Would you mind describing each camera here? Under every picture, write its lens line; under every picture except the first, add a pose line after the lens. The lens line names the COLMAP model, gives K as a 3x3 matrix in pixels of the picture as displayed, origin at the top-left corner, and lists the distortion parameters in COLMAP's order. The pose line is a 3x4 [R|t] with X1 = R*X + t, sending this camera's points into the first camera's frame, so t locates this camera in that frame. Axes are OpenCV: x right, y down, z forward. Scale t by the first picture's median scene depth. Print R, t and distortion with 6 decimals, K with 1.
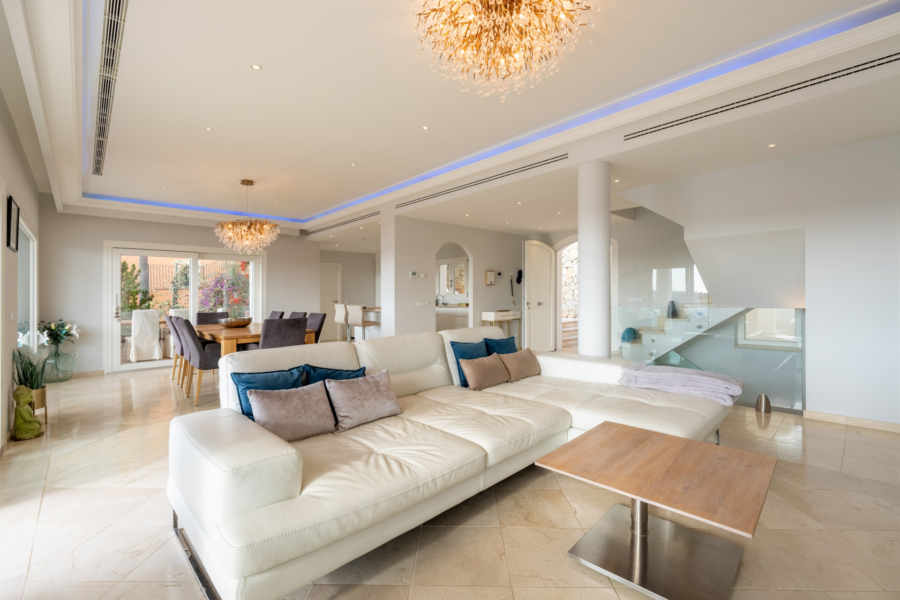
lens RADIAL K [[373.8, 0, 450.1], [0, 373.8, 296.4], [0, 0, 1]] dist [-0.002239, 0.000090]
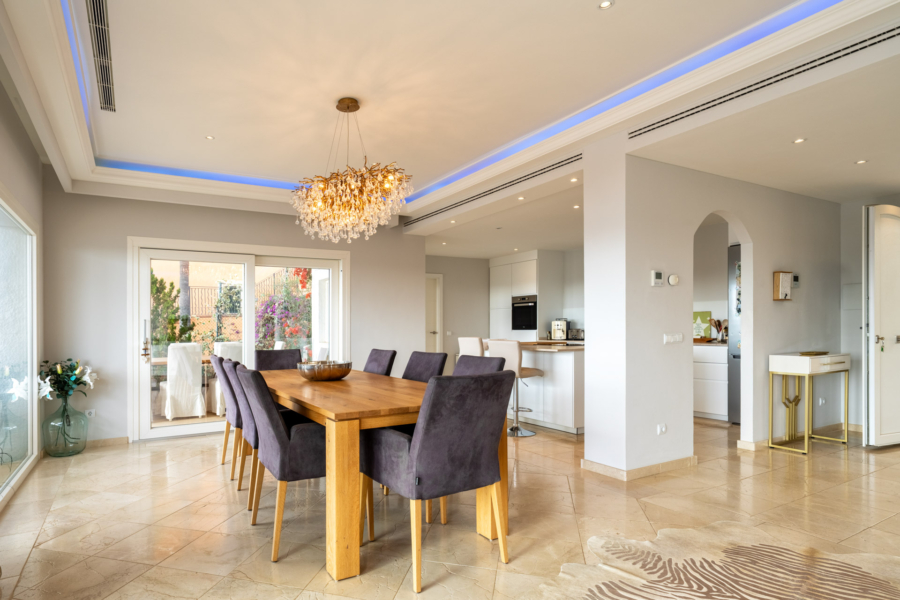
lens RADIAL K [[512.9, 0, 428.8], [0, 512.9, 329.6], [0, 0, 1]] dist [0.015056, -0.001047]
pose [[0.970121, 0.002875, -0.242603, -0.197570], [-0.001152, 0.999973, 0.007246, 0.003553], [0.242618, -0.006750, 0.970099, 0.249747]]
